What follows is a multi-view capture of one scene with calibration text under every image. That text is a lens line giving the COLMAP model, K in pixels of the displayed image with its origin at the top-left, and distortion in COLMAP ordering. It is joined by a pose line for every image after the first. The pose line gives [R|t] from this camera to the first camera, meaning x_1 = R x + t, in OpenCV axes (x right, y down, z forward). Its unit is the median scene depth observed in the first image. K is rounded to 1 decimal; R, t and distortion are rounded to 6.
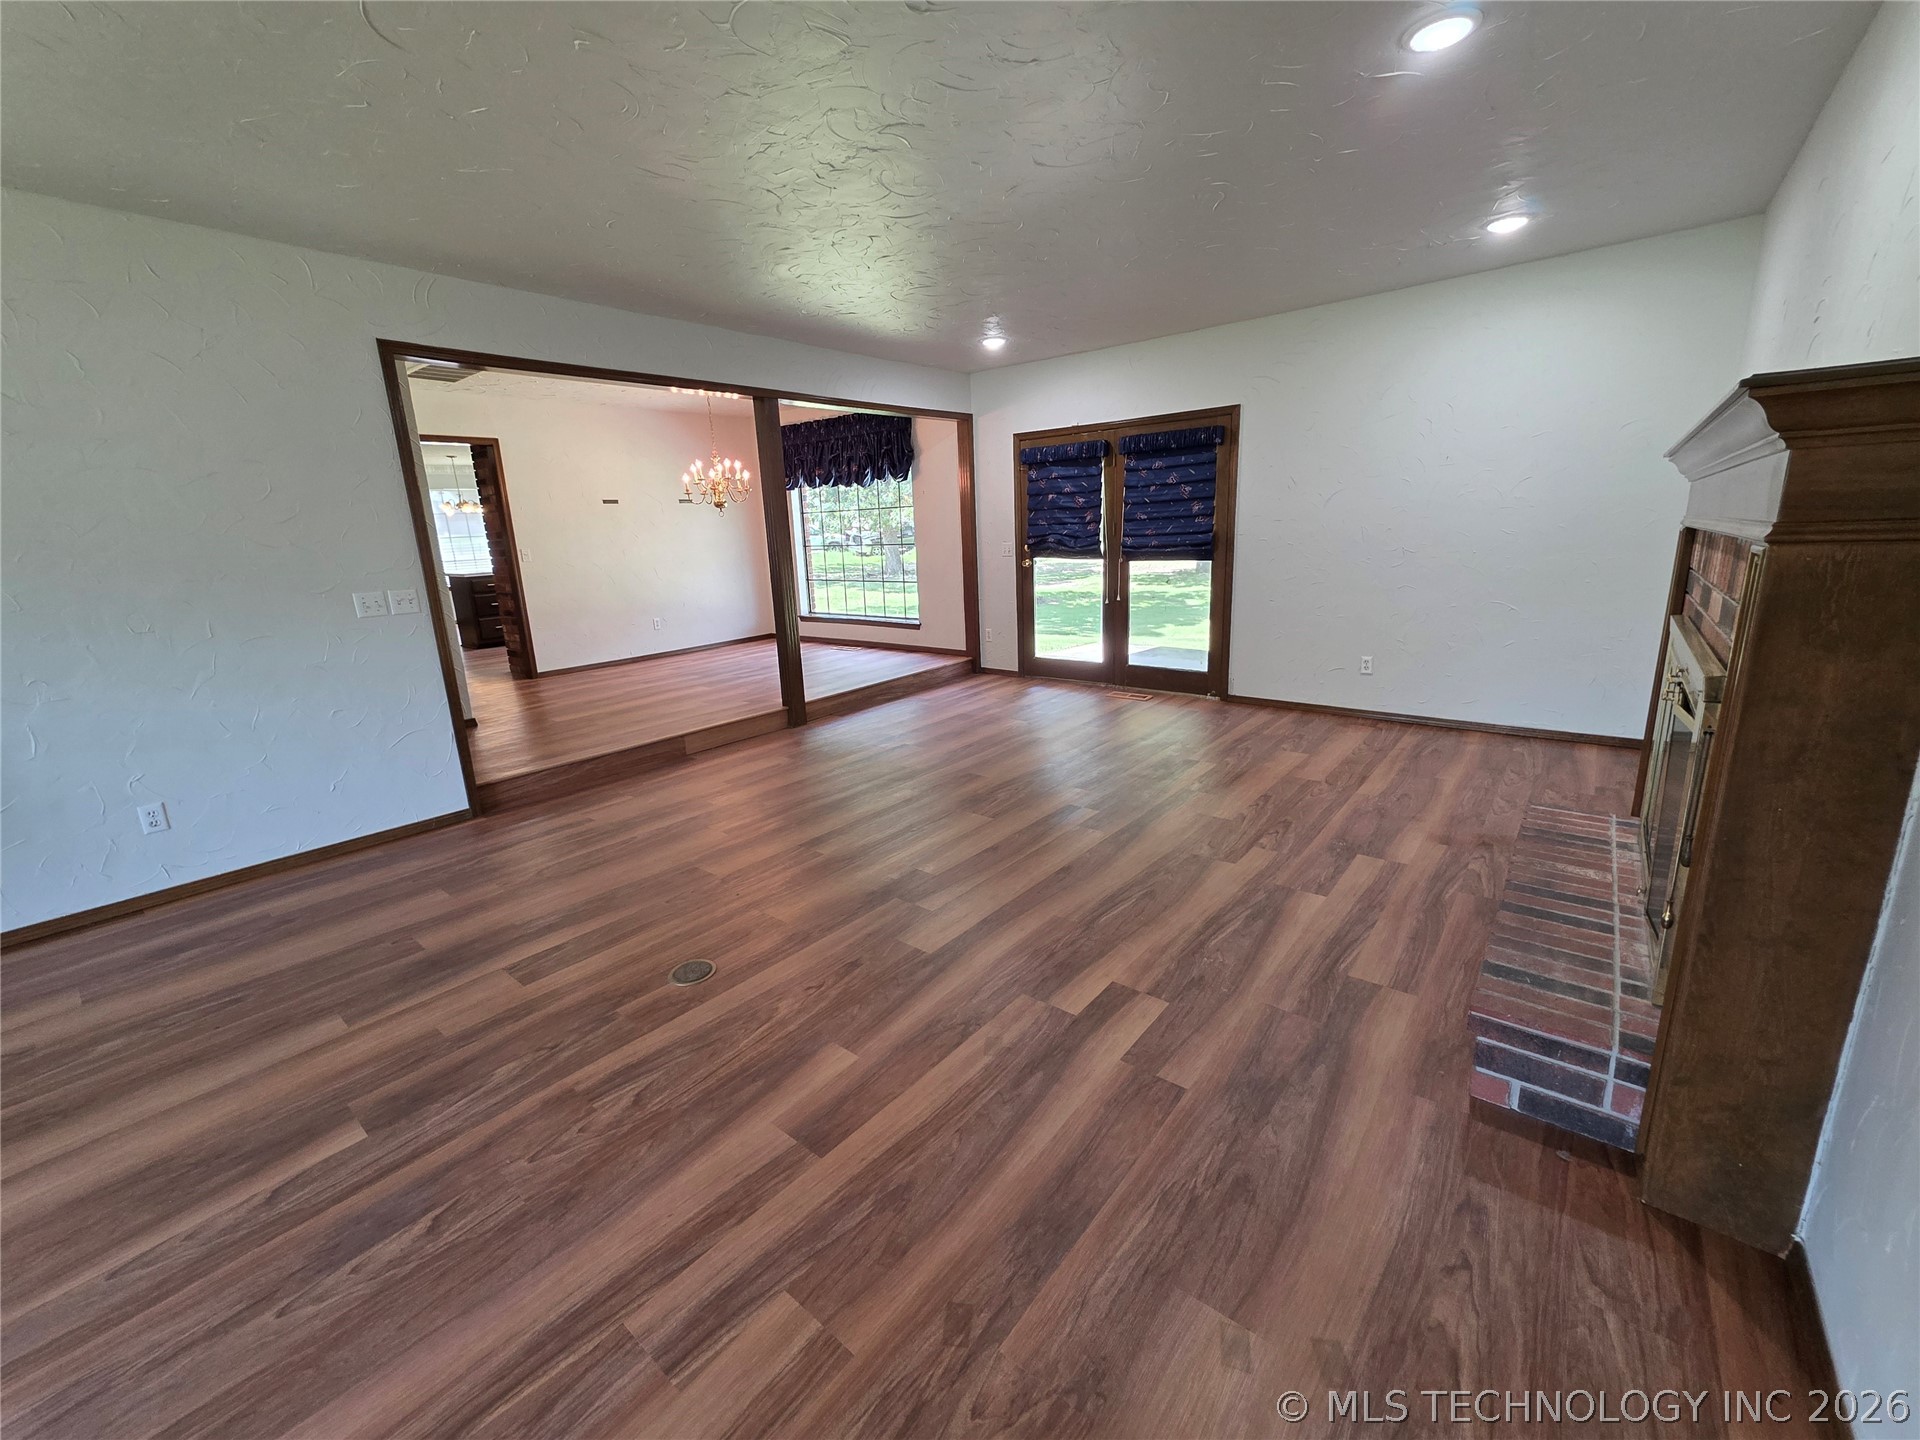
lens RADIAL K [[770.3, 0, 961.6], [0, 770.3, 716.2], [0, 0, 1]] dist [0.000658, -0.000012]
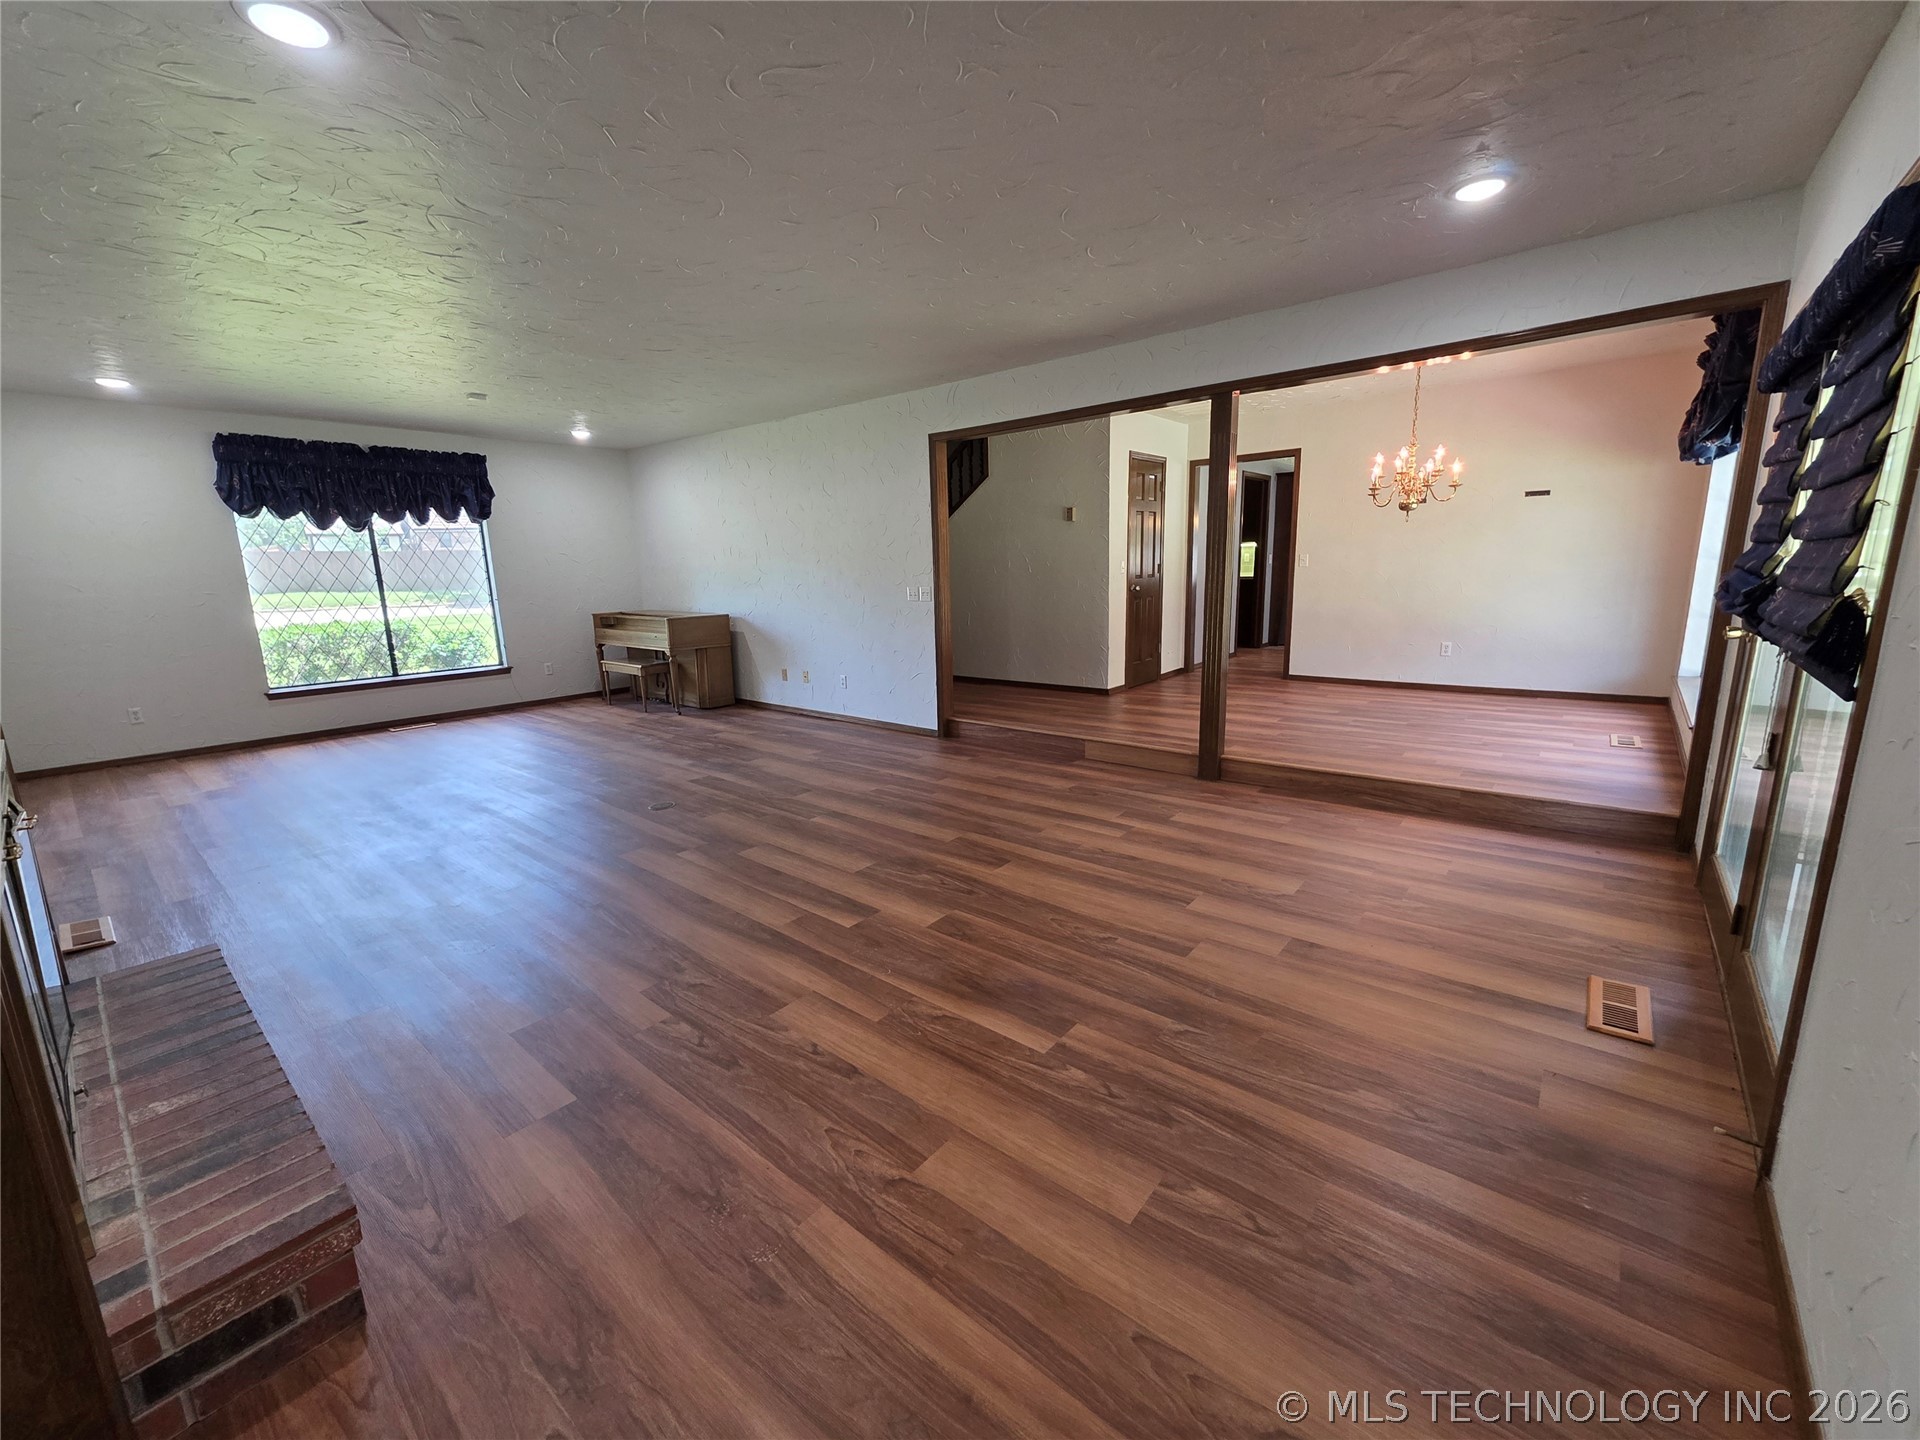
lens RADIAL K [[773.3, 0, 951.6], [0, 773.3, 708.4], [0, 0, 1]] dist [0.000025, 0.000064]
pose [[-0.015479, 0.230715, -0.972898, 1.106128], [-0.209498, 0.950669, 0.228777, -0.363497], [0.977687, 0.207361, 0.033619, 1.260608]]
